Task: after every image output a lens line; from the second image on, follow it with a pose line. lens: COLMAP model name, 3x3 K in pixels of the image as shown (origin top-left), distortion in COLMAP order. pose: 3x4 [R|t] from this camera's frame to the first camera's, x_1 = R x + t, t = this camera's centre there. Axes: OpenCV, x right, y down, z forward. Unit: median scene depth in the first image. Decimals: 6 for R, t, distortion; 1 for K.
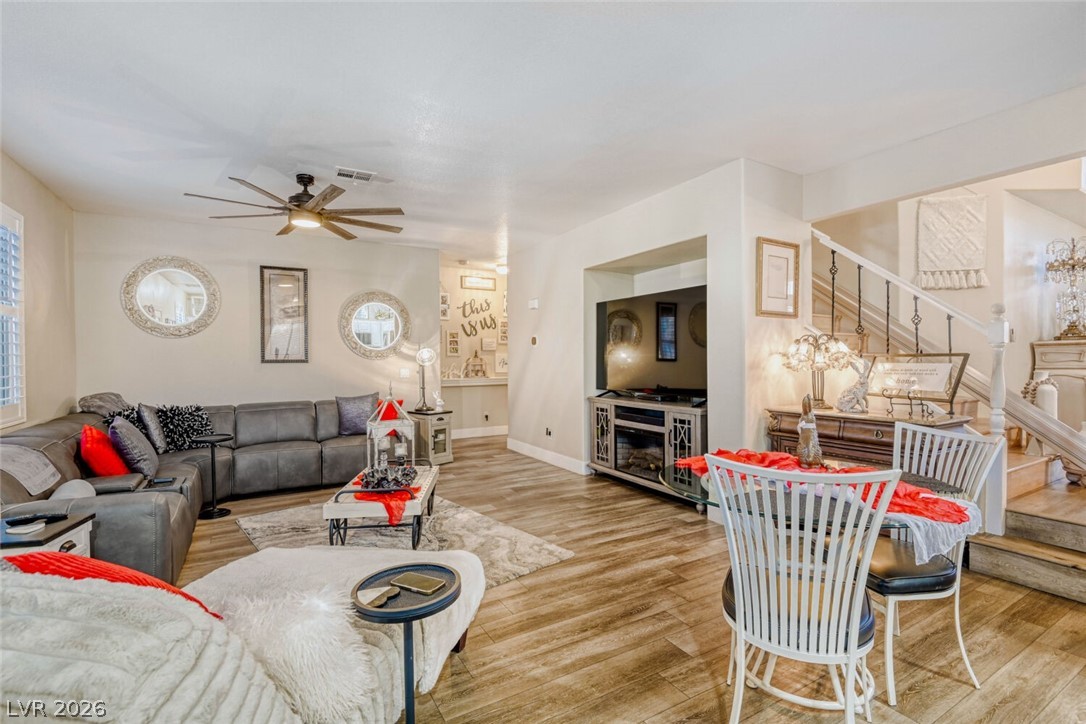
lens RADIAL K [[492.0, 0, 545.5], [0, 492.0, 364.8], [0, 0, 1]] dist [-0.006975, -0.008784]
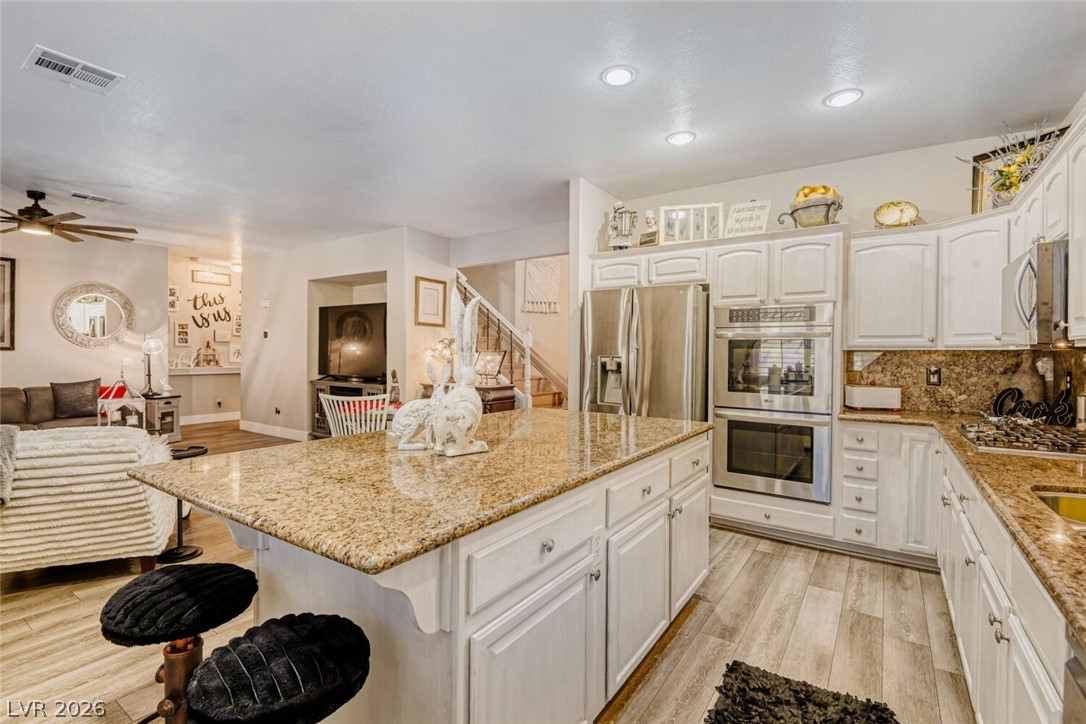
lens RADIAL K [[492.0, 0, 549.3], [0, 492.0, 356.1], [0, 0, 1]] dist [-0.006975, -0.008784]
pose [[0.895616, 0.010421, 0.444706, 0.066395], [-0.009117, 0.999946, -0.005073, 0.002585], [-0.444734, 0.000489, 0.895662, -0.372505]]
